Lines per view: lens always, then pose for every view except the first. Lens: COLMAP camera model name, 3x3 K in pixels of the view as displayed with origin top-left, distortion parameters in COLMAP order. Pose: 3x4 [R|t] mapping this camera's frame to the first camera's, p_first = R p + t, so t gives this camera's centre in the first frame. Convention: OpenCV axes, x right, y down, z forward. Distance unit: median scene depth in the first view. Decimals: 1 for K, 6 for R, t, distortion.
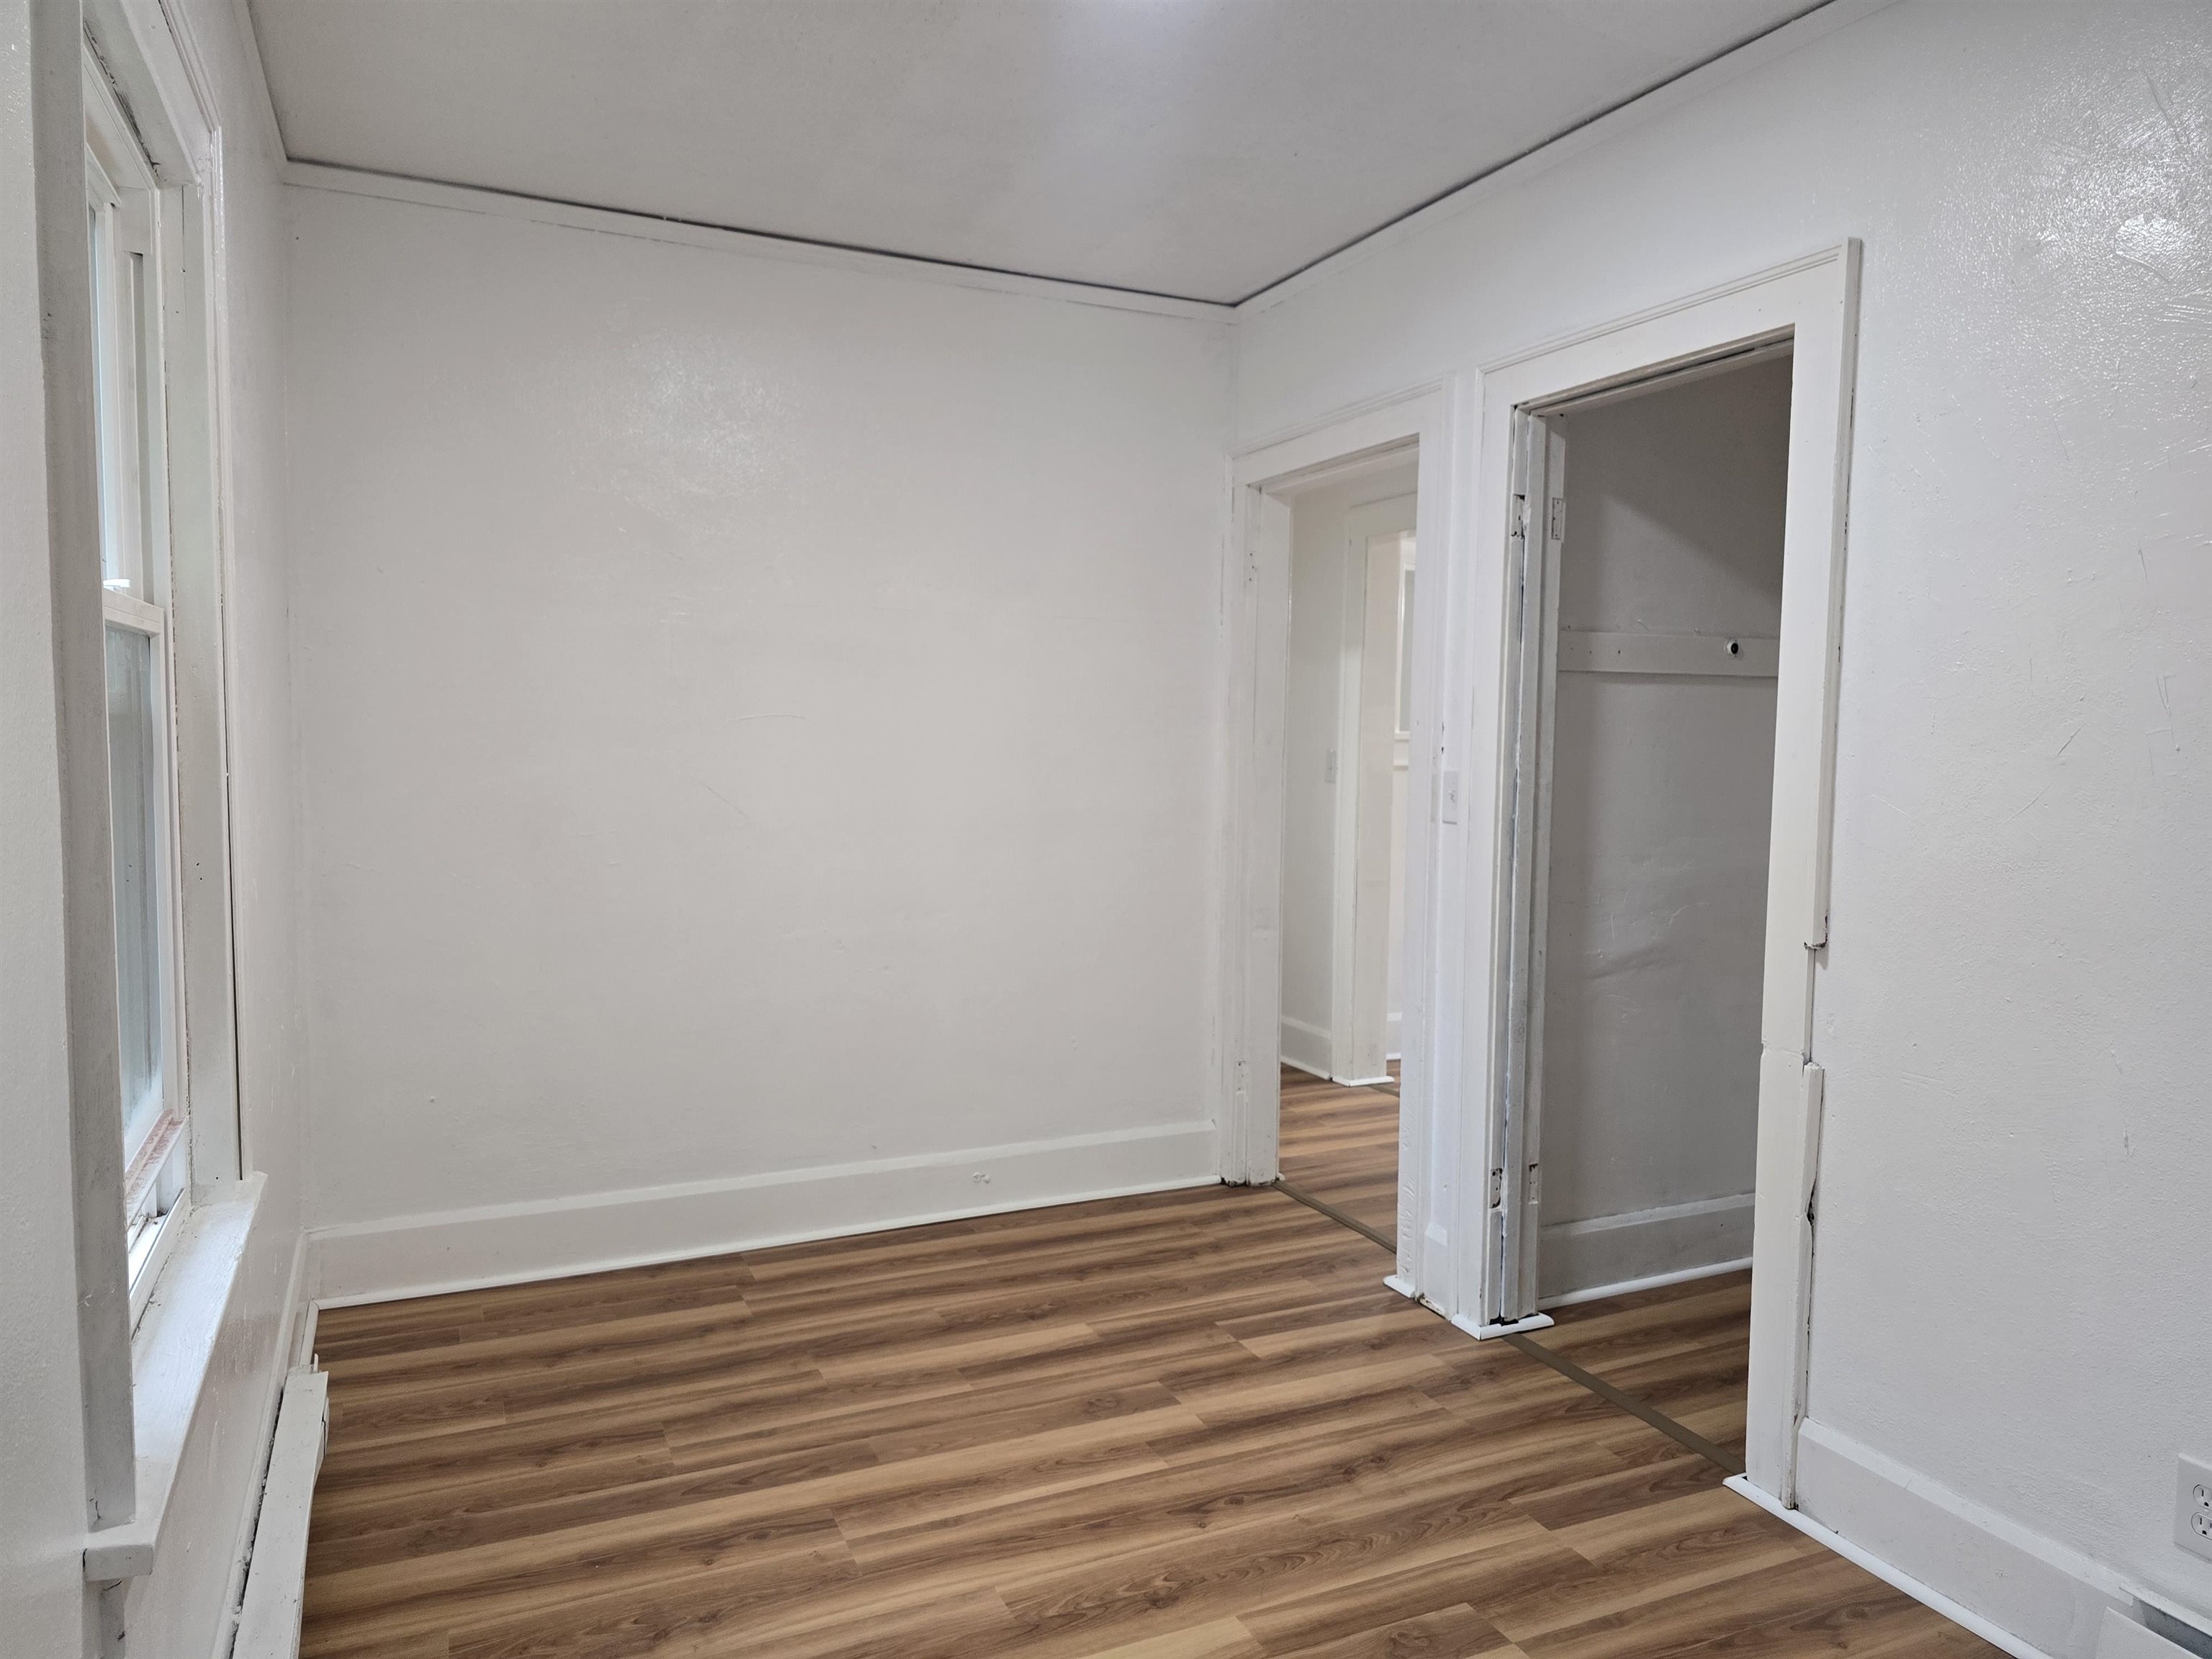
lens RADIAL K [[1497.0, 0, 1113.6], [0, 1497.0, 836.9], [0, 0, 1]] dist [0.074897, -0.071042]
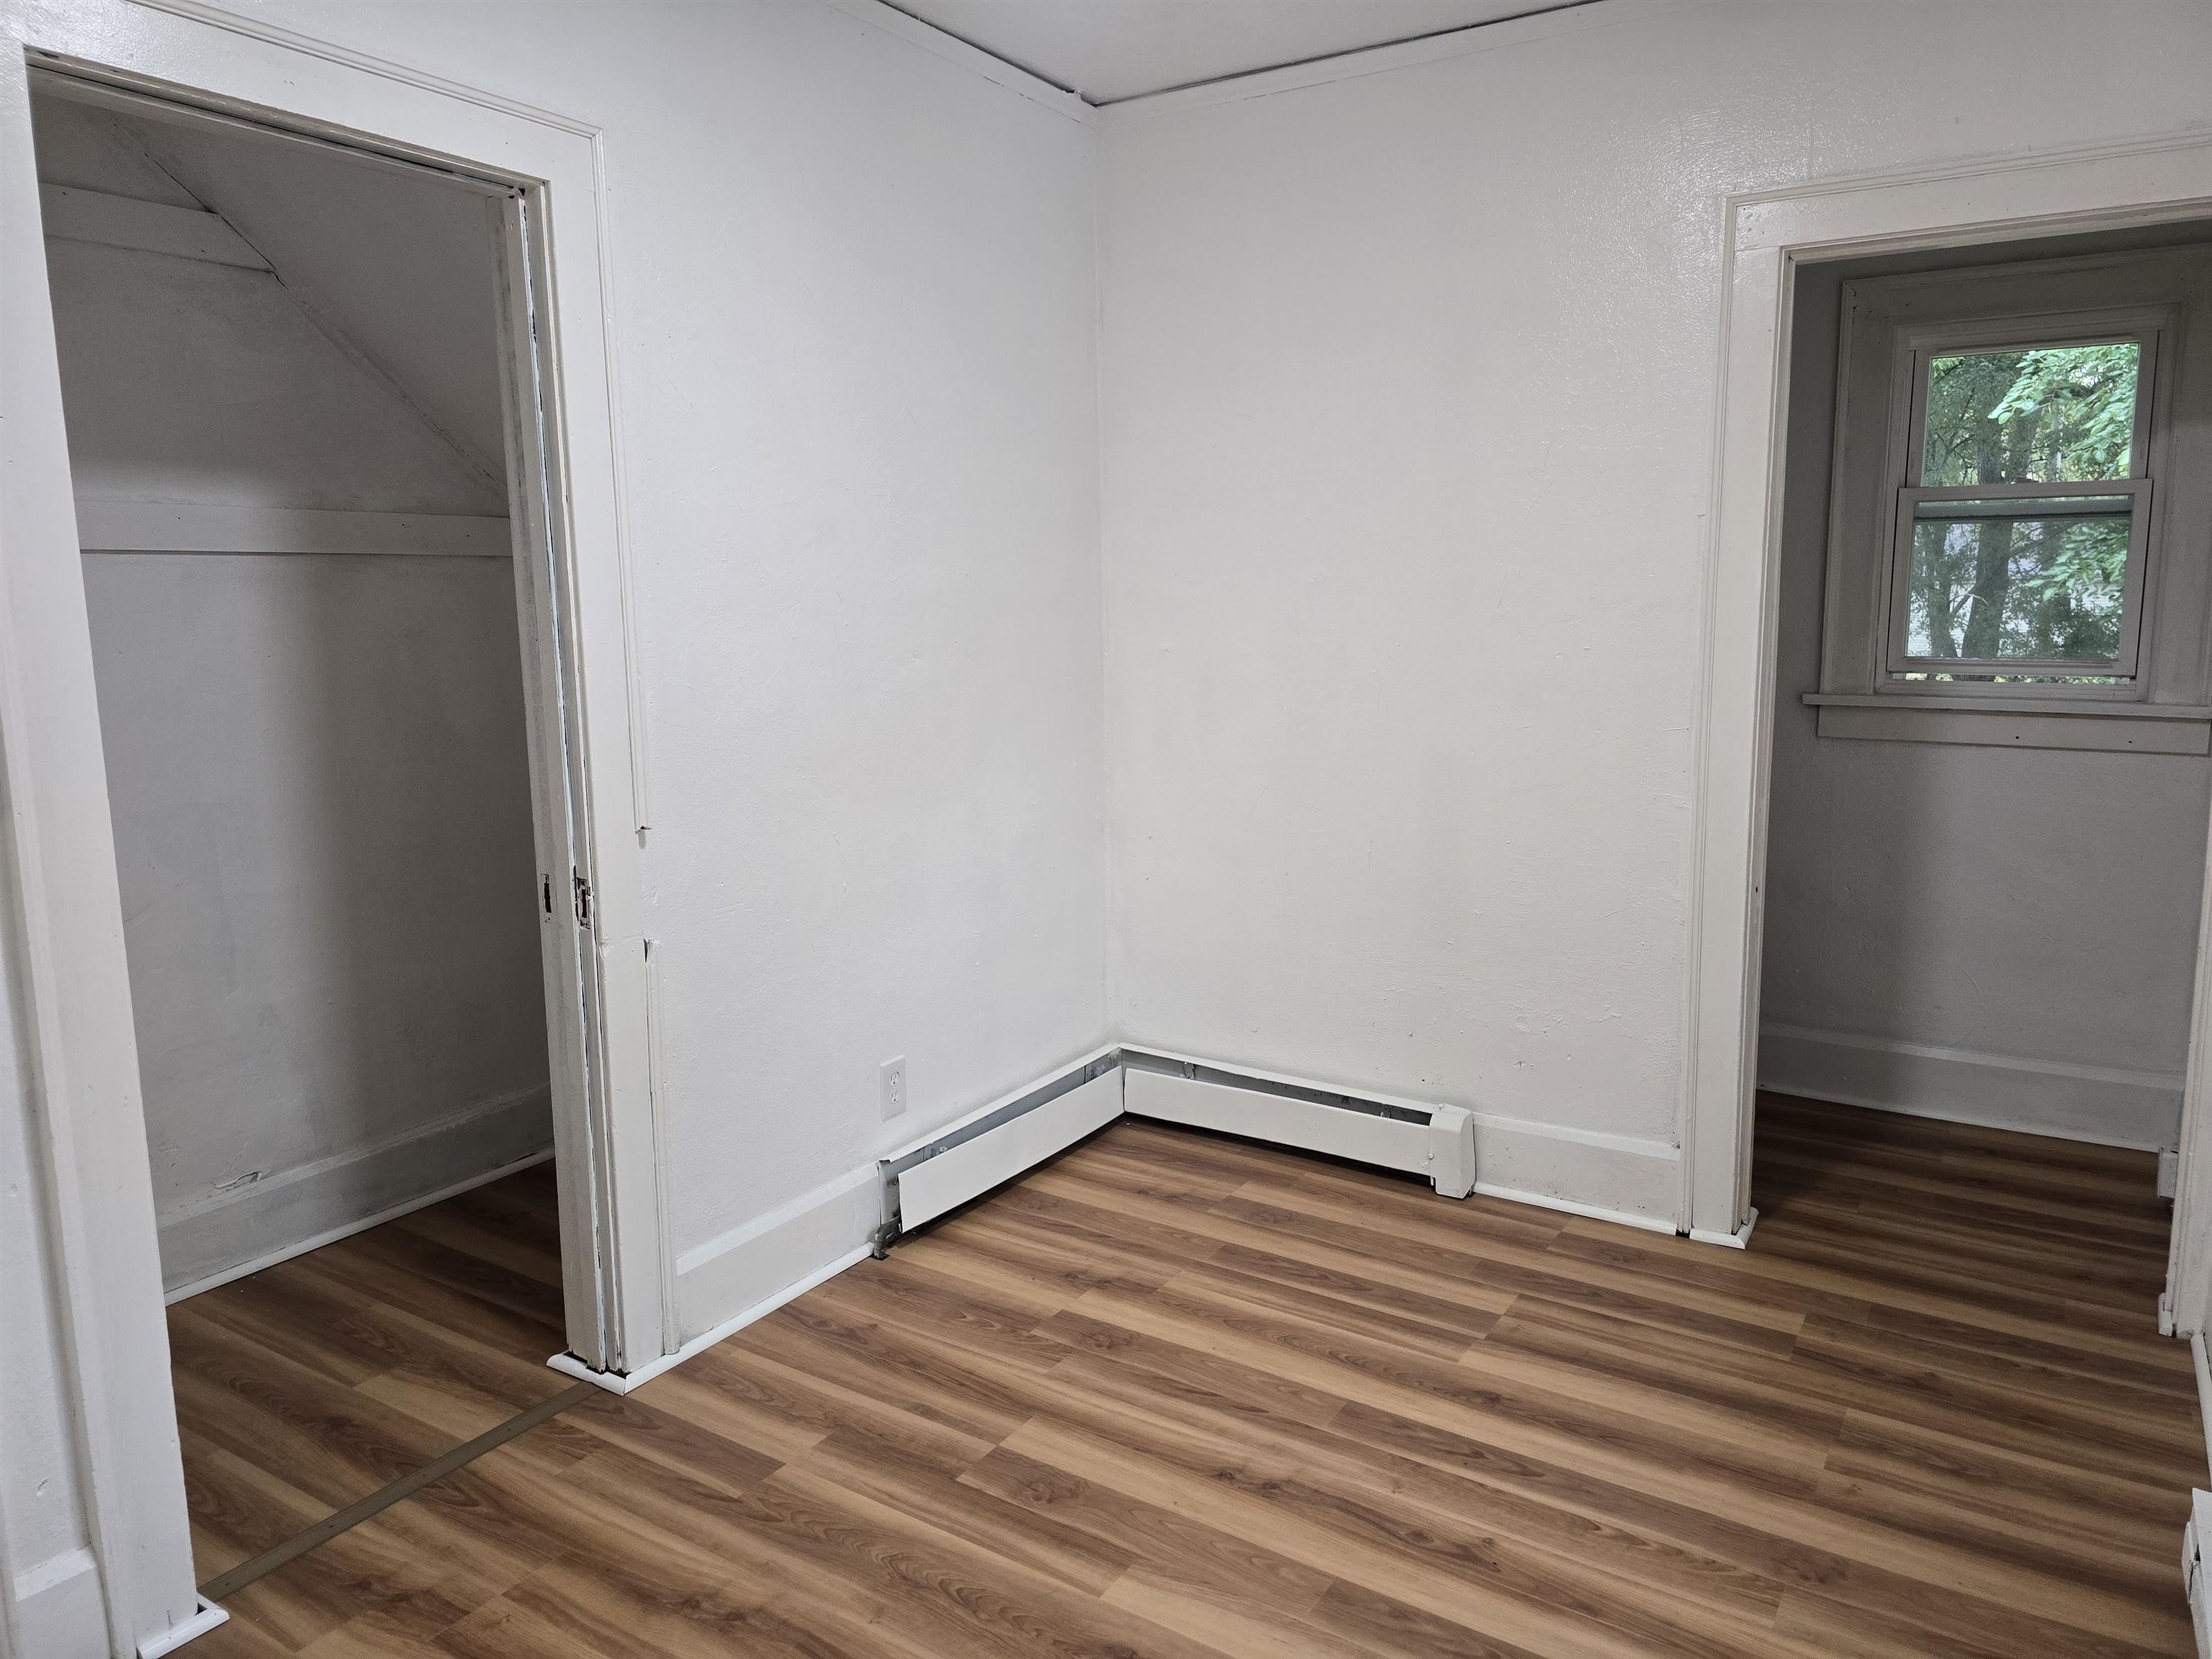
lens RADIAL K [[1497.0, 0, 1113.6], [0, 1497.0, 836.9], [0, 0, 1]] dist [0.074897, -0.071042]
pose [[-0.546222, -0.148997, 0.824282, -0.542413], [0.057174, 0.975126, 0.214150, -0.123264], [-0.835687, 0.164102, -0.524117, 1.218776]]
